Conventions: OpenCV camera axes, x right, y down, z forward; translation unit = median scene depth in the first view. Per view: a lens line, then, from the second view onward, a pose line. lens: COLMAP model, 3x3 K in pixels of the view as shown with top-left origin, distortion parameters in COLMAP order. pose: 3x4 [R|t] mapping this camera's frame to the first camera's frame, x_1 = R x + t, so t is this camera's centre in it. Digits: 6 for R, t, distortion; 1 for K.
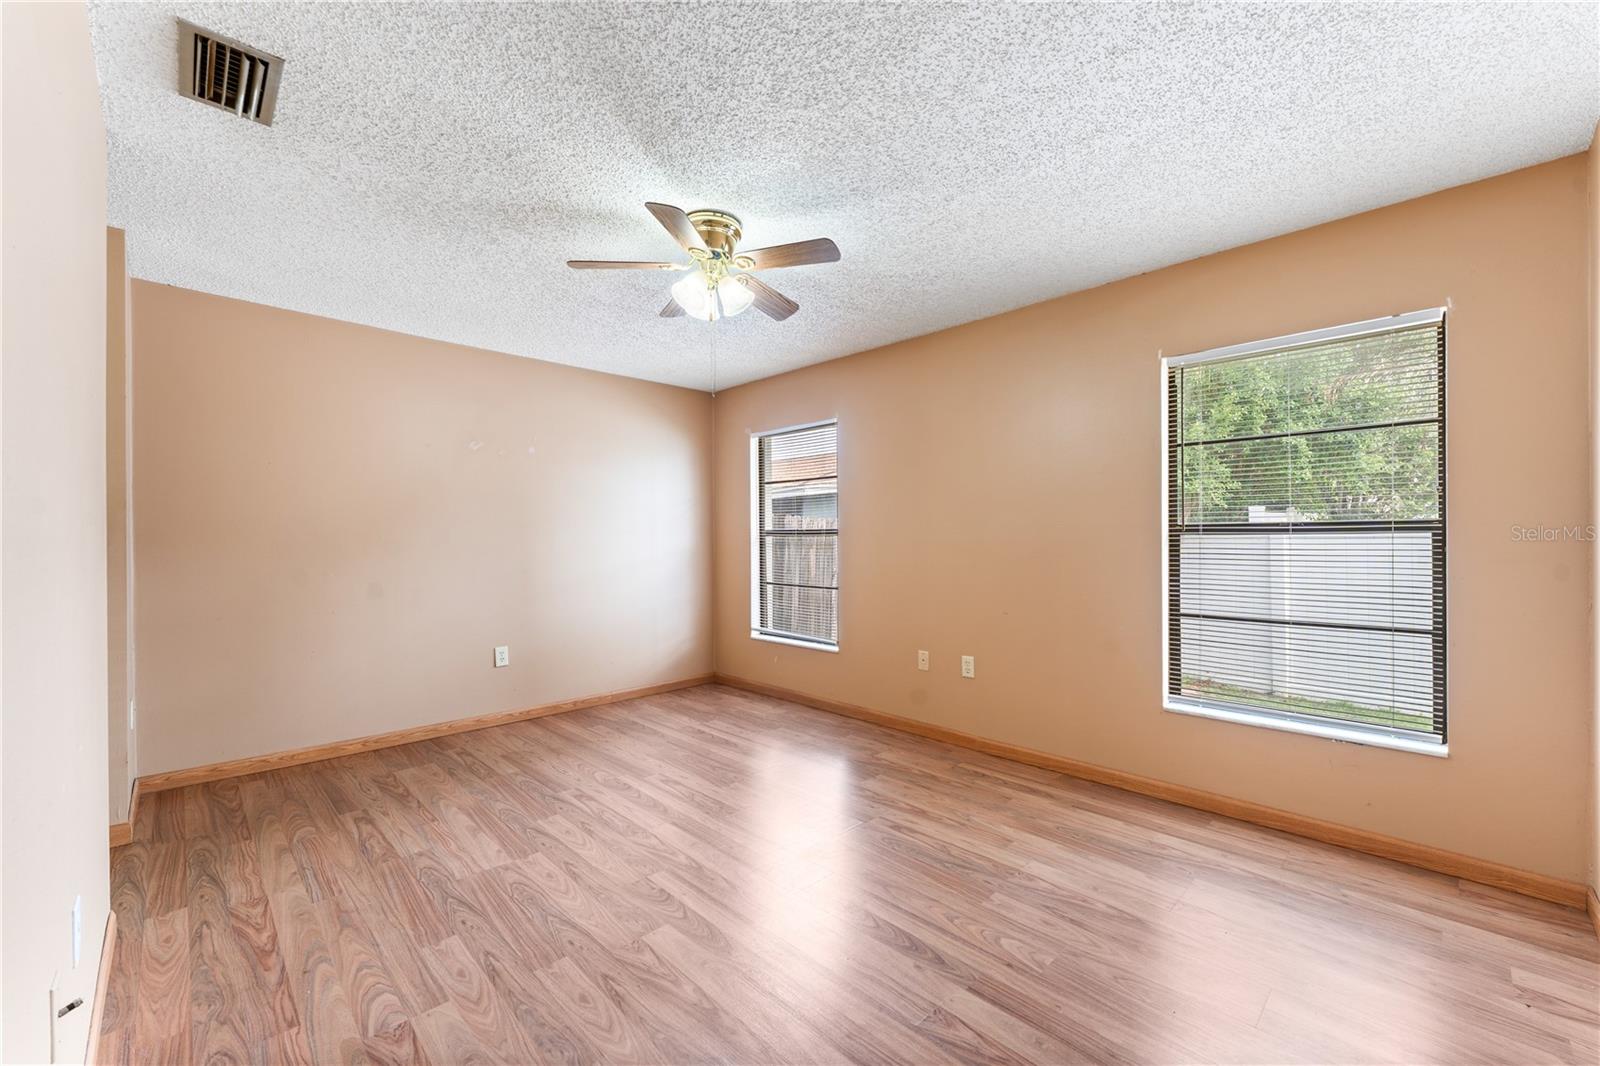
lens RADIAL K [[641.5, 0, 792.6], [0, 641.5, 540.4], [0, 0, 1]] dist [-0.001626, -0.000035]
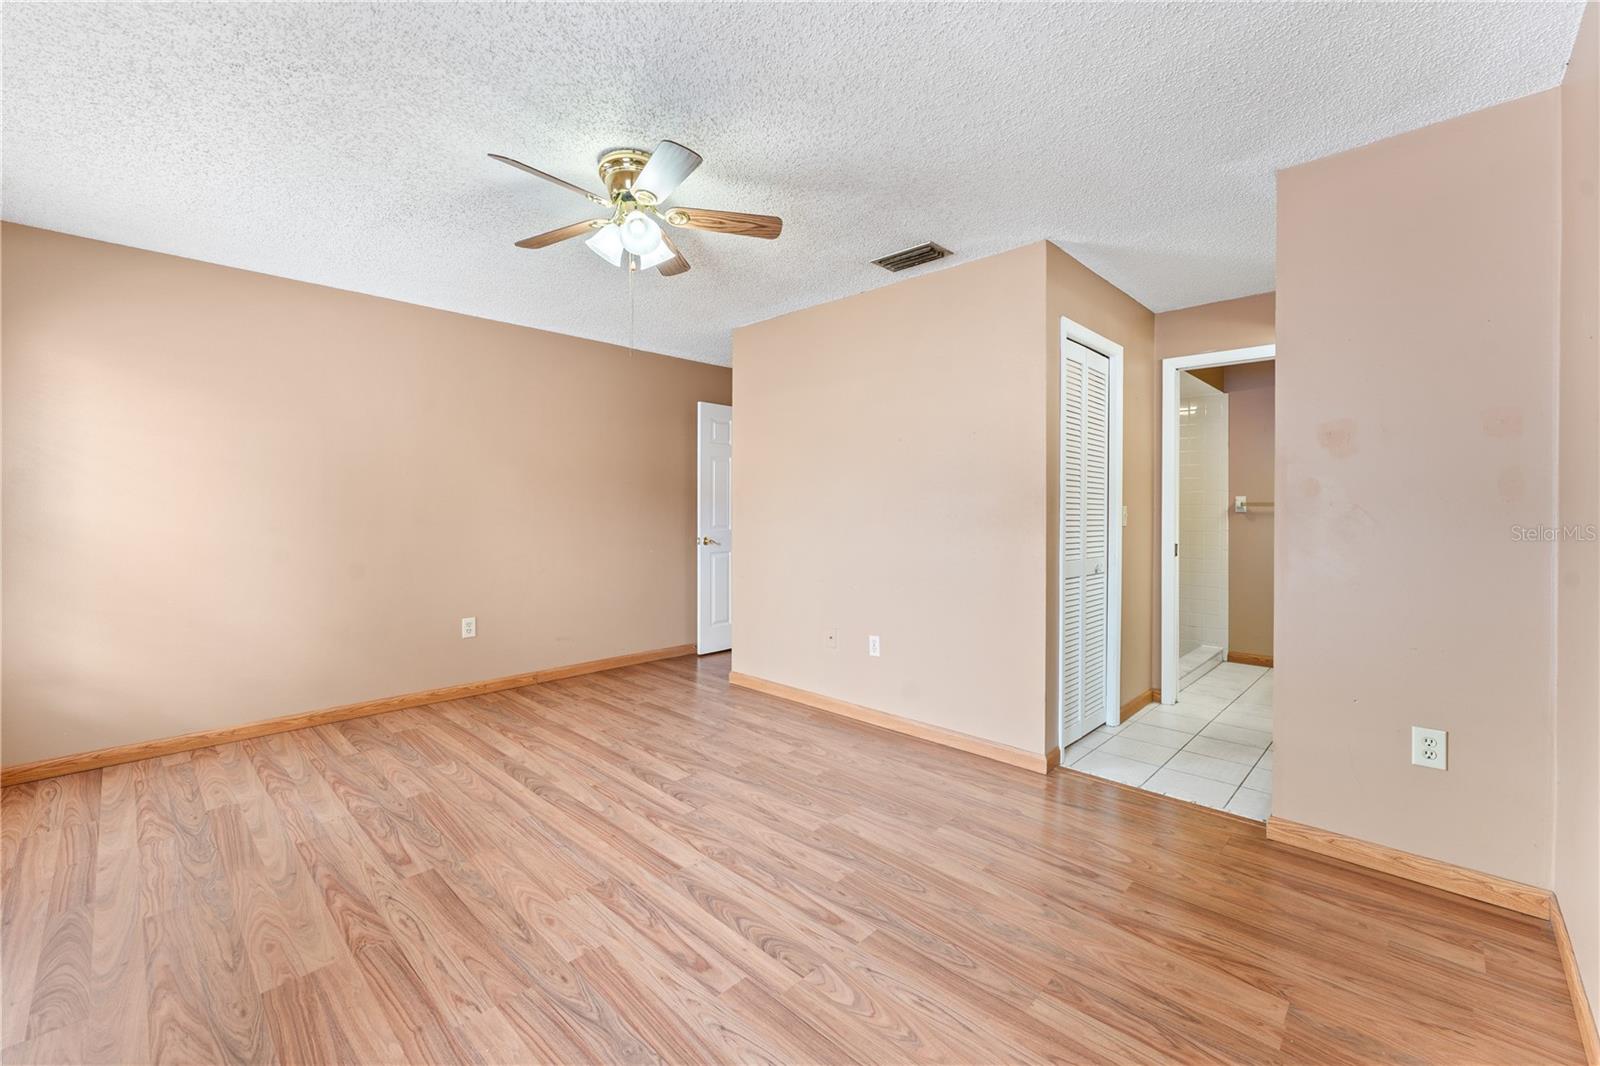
lens RADIAL K [[651.1, 0, 797.4], [0, 651.1, 519.4], [0, 0, 1]] dist [-0.001541, -0.000011]
pose [[-0.998974, 0.001543, -0.045272, -0.285652], [0.000857, 0.999885, 0.015166, -0.002197], [0.045290, 0.015111, -0.998860, 1.730681]]
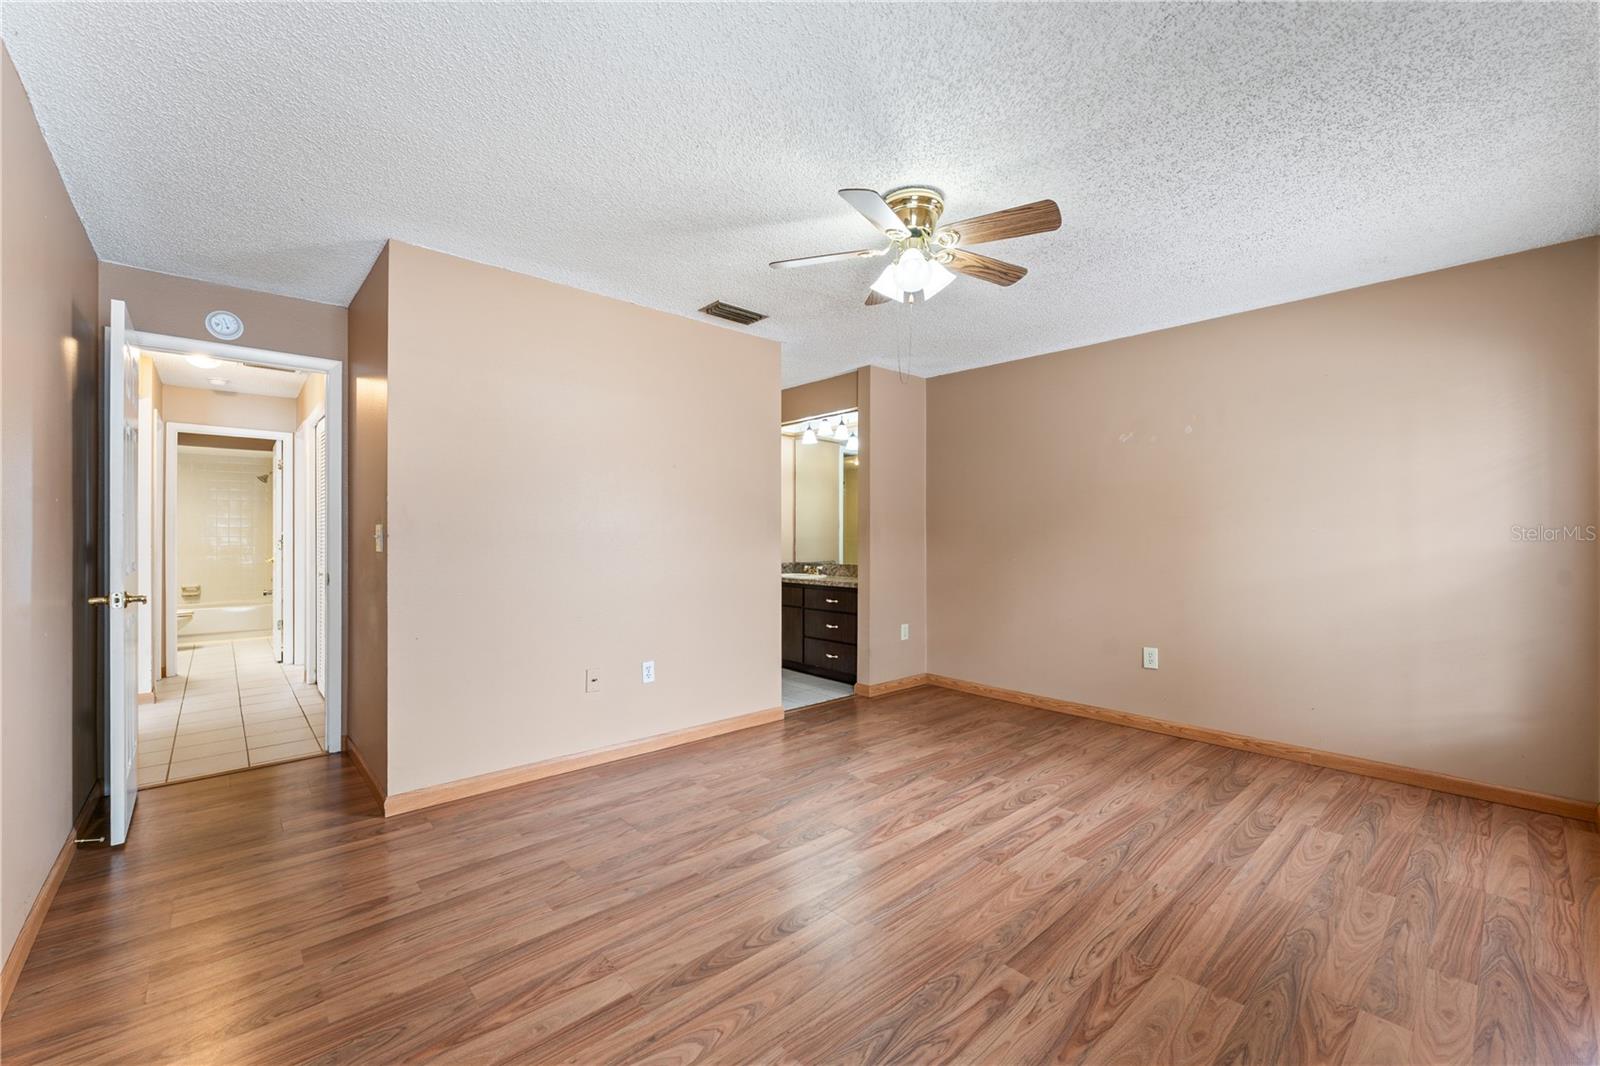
lens RADIAL K [[641.5, 0, 792.6], [0, 641.5, 540.4], [0, 0, 1]] dist [-0.001626, -0.000035]
pose [[-0.034893, 0.012929, -0.999307, 0.735984], [-0.001630, 0.999914, 0.012994, -0.001812], [0.999390, 0.002083, -0.034869, 0.766572]]
